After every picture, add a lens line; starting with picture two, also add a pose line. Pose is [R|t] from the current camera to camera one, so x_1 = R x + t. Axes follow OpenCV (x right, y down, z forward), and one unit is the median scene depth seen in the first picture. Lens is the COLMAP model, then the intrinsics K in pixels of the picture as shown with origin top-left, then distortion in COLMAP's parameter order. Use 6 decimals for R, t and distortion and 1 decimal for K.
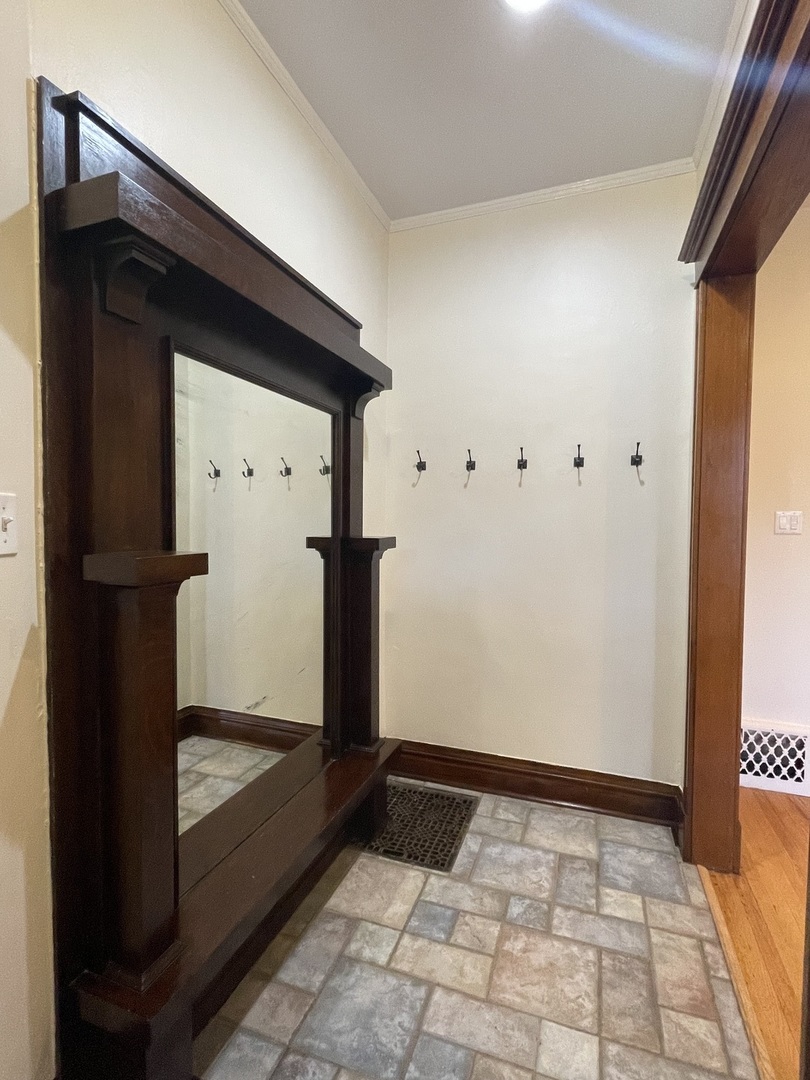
lens RADIAL K [[518.2, 0, 405.3], [0, 518.2, 538.5], [0, 0, 1]] dist [-0.002577, -0.001251]
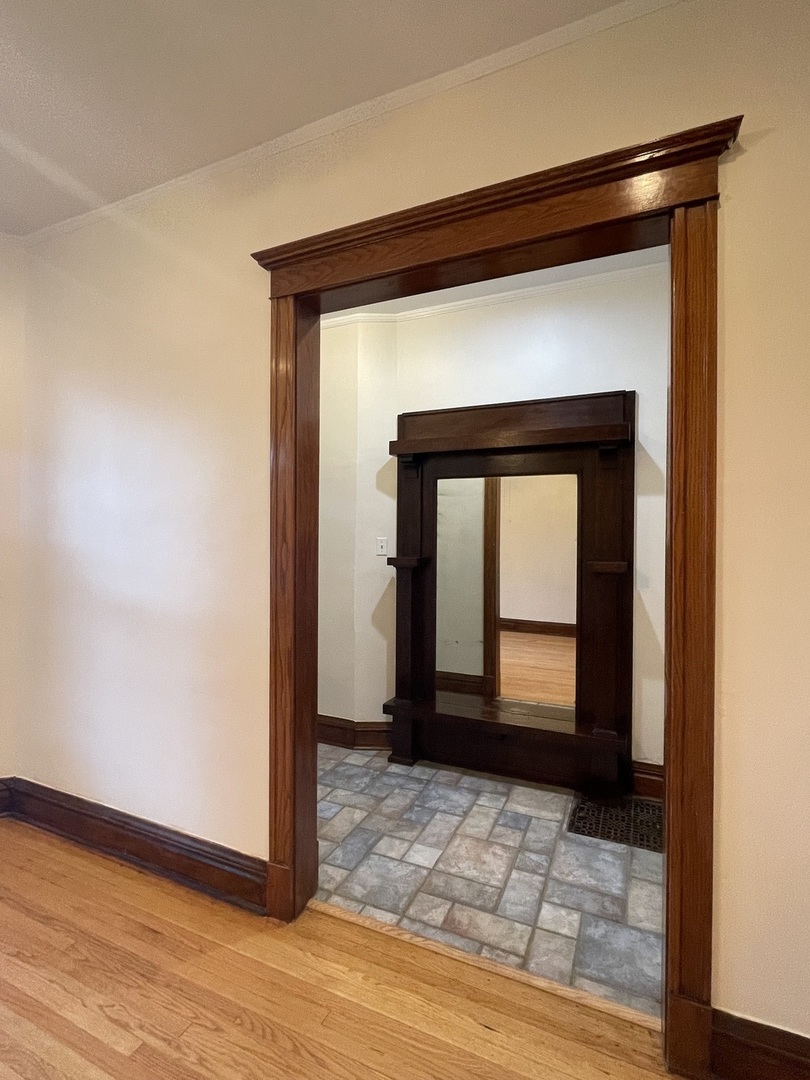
lens RADIAL K [[518.2, 0, 400.7], [0, 518.2, 537.2], [0, 0, 1]] dist [-0.002577, -0.001251]
pose [[-0.078726, -0.008464, -0.996860, 1.652153], [-0.041809, 0.999112, -0.005182, -0.047082], [0.996019, 0.041269, -0.079010, 0.813971]]
